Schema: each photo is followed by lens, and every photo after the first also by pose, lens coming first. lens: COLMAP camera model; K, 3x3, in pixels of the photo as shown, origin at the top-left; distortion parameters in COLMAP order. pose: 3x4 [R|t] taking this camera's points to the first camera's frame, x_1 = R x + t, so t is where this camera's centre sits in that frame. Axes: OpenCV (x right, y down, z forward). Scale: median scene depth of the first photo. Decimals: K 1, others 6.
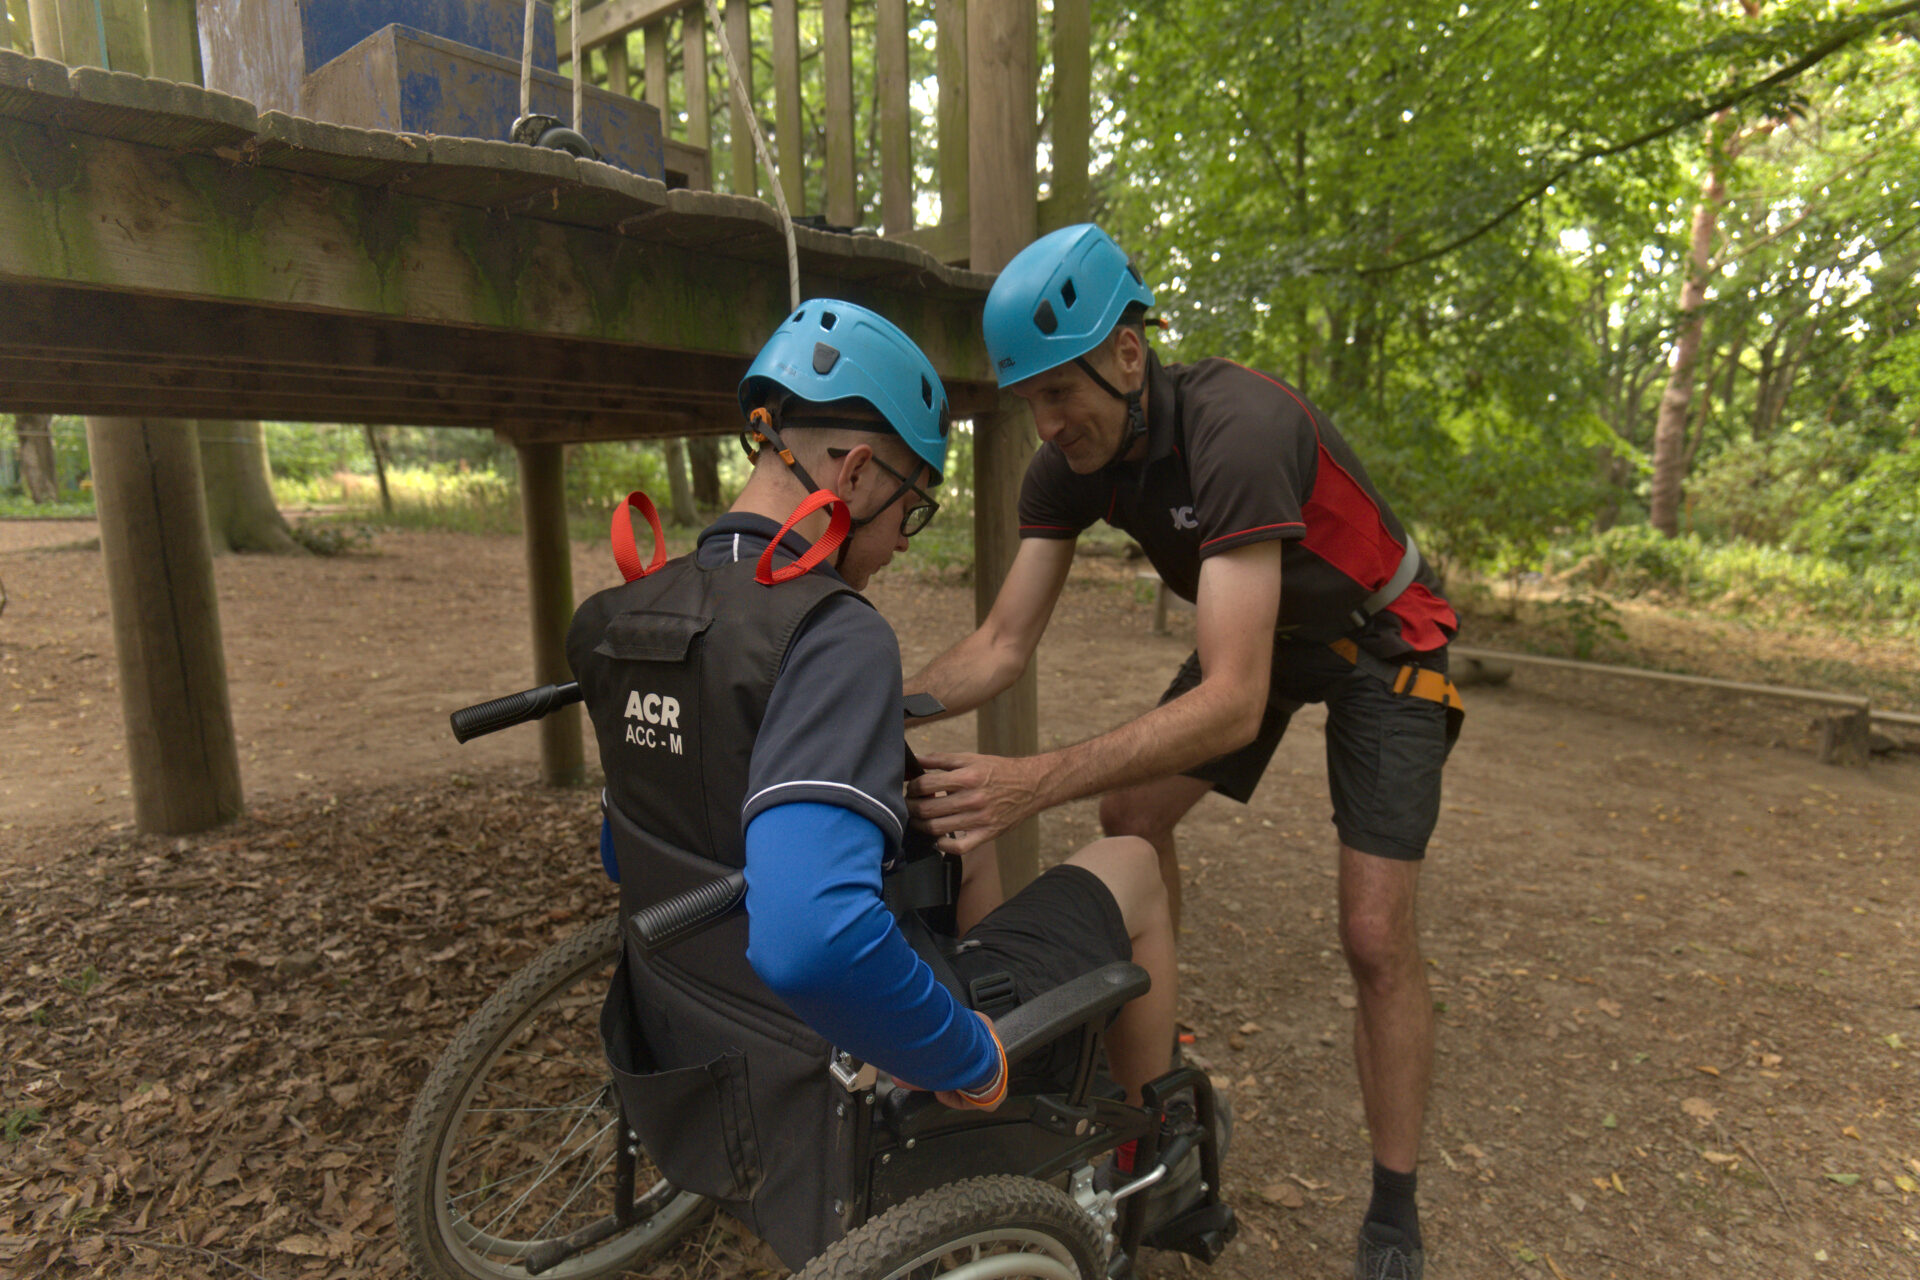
lens RADIAL K [[1044.9, 0, 949.7], [0, 1044.9, 640.7], [0, 0, 1]] dist [0.045386, -0.045324]
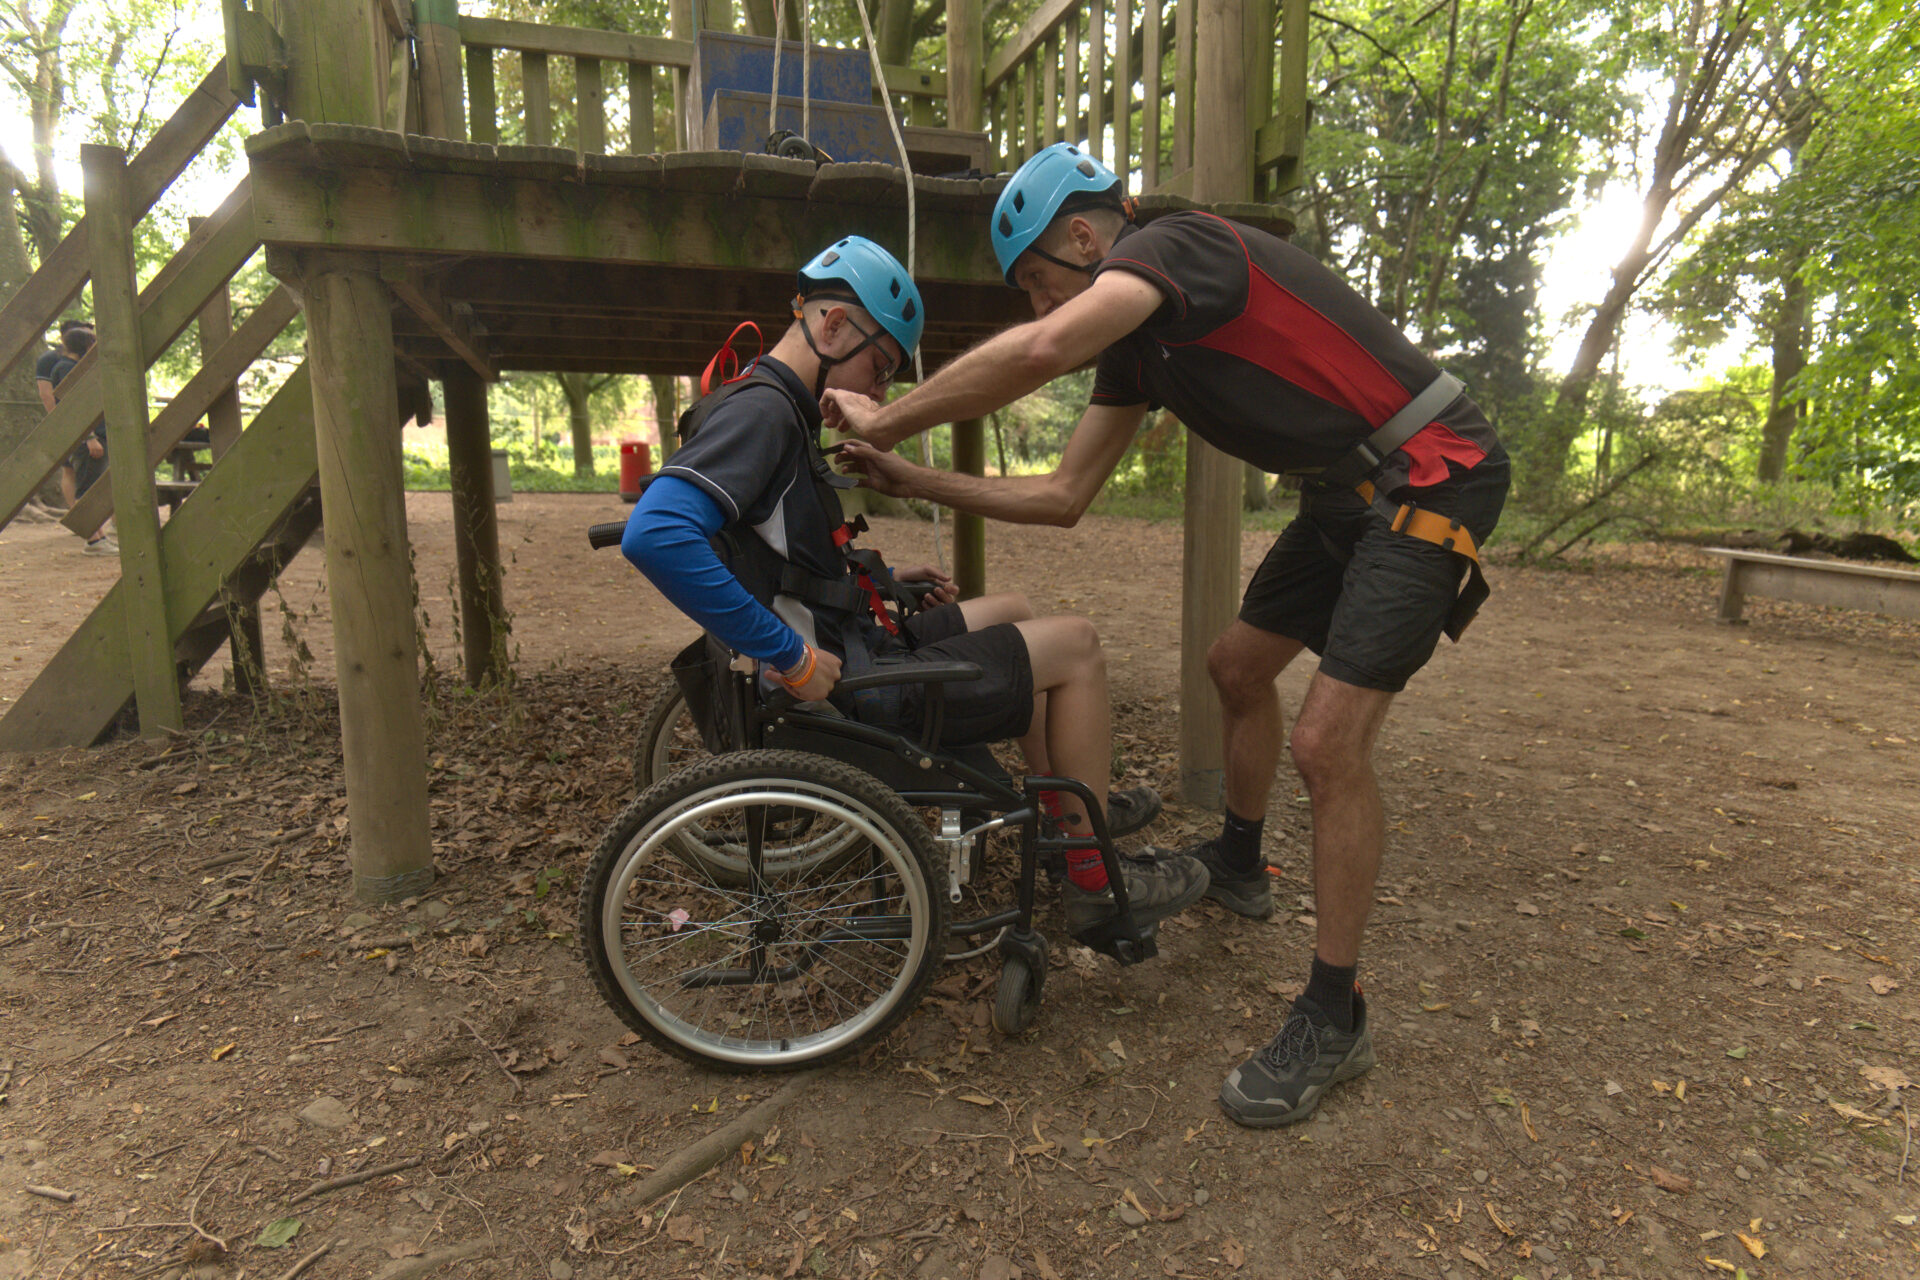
lens RADIAL K [[1061.8, 0, 960.0], [0, 1061.8, 640.0], [0, 0, 1]] dist [0.033015, -0.032872]
pose [[0.846050, 0.081781, -0.526793, 0.762669], [-0.082221, 0.996357, 0.022627, 0.204737], [0.526724, 0.024169, 0.849693, -0.195006]]
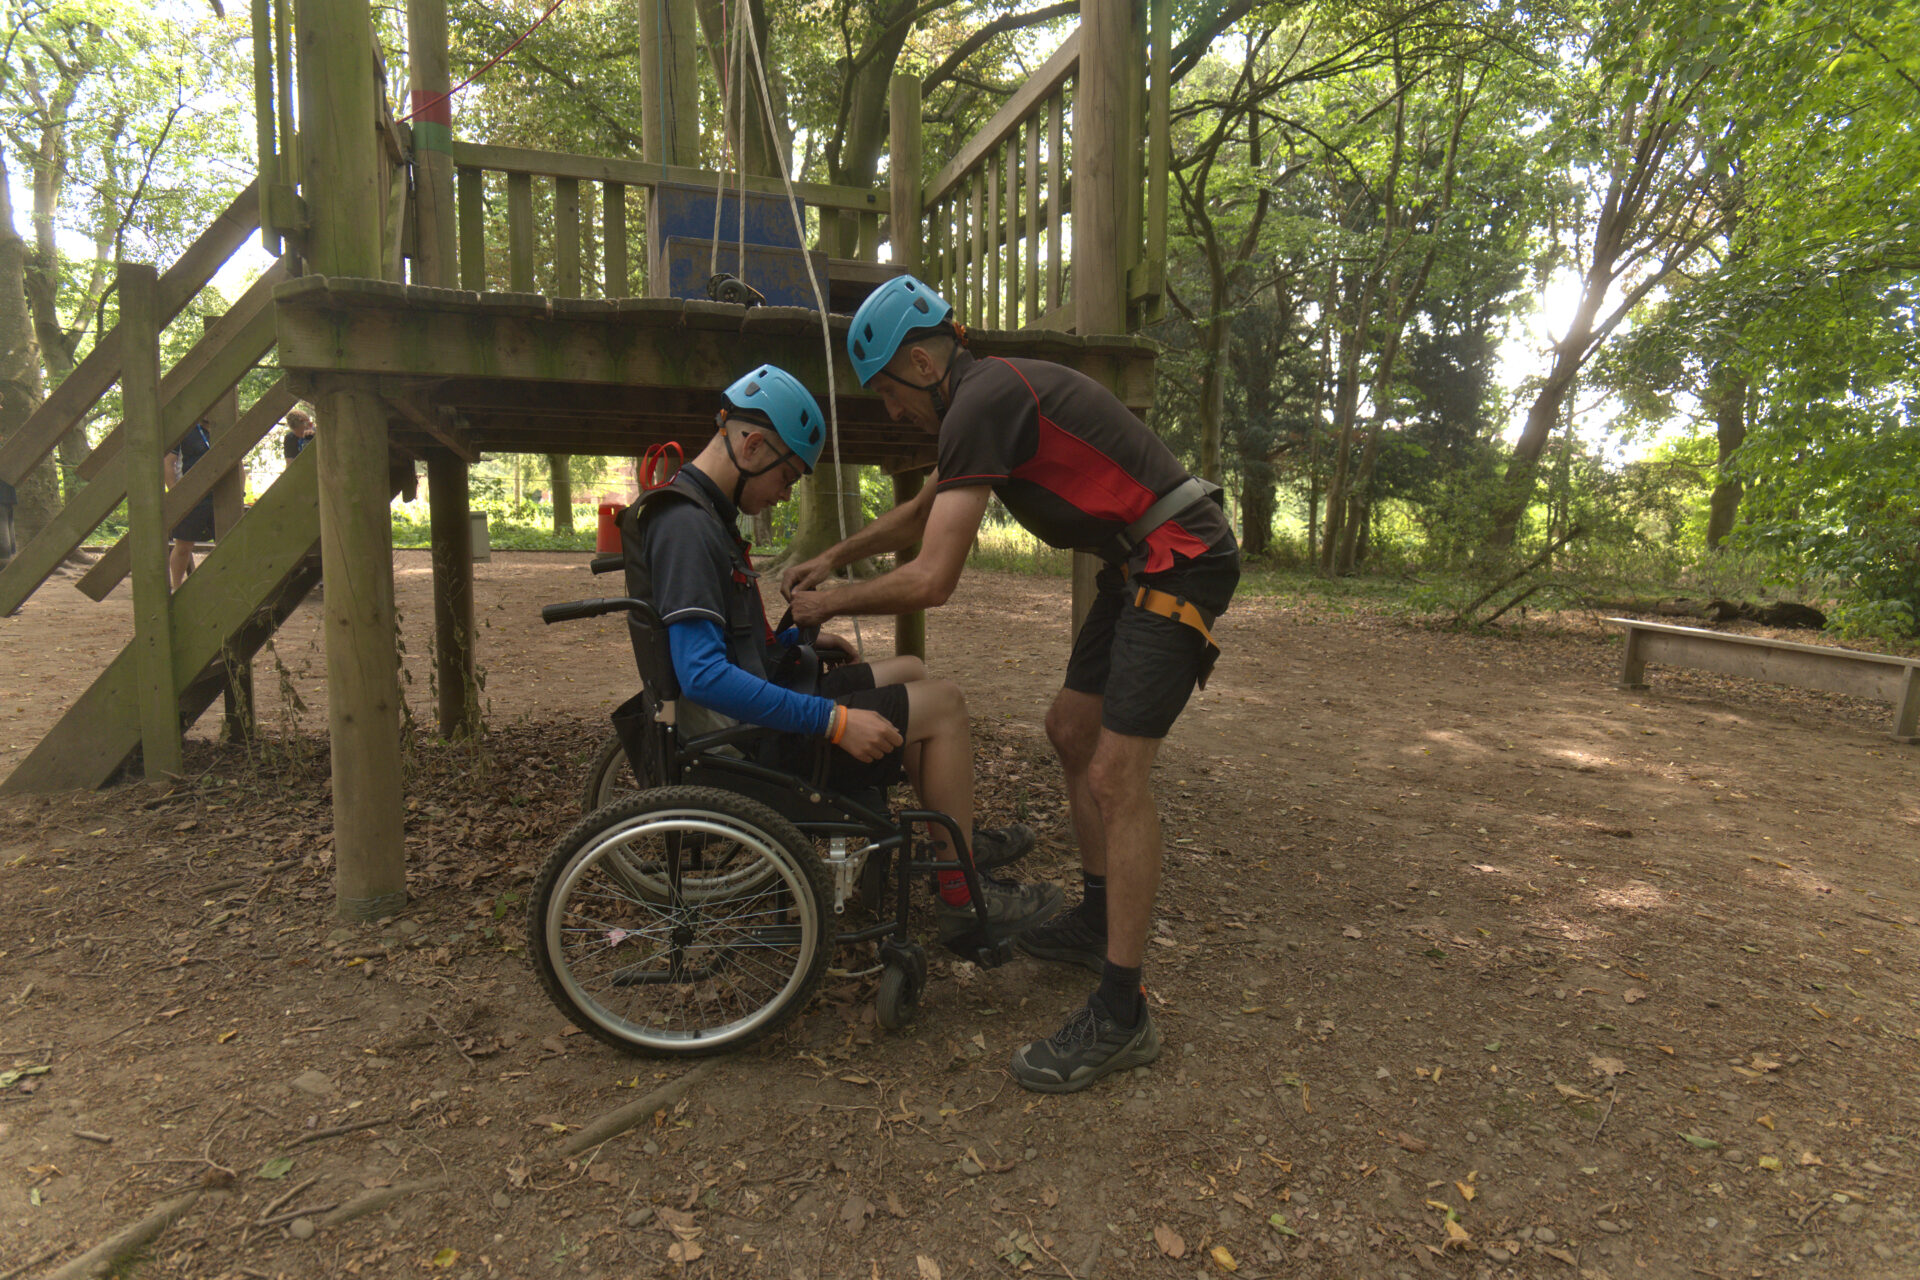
lens RADIAL K [[1044.9, 0, 949.7], [0, 1044.9, 640.7], [0, 0, 1]] dist [0.045386, -0.045324]
pose [[0.854164, 0.059433, -0.516596, 1.011692], [-0.089537, 0.995419, -0.033525, 0.186867], [0.512237, 0.074891, 0.855573, -0.362478]]
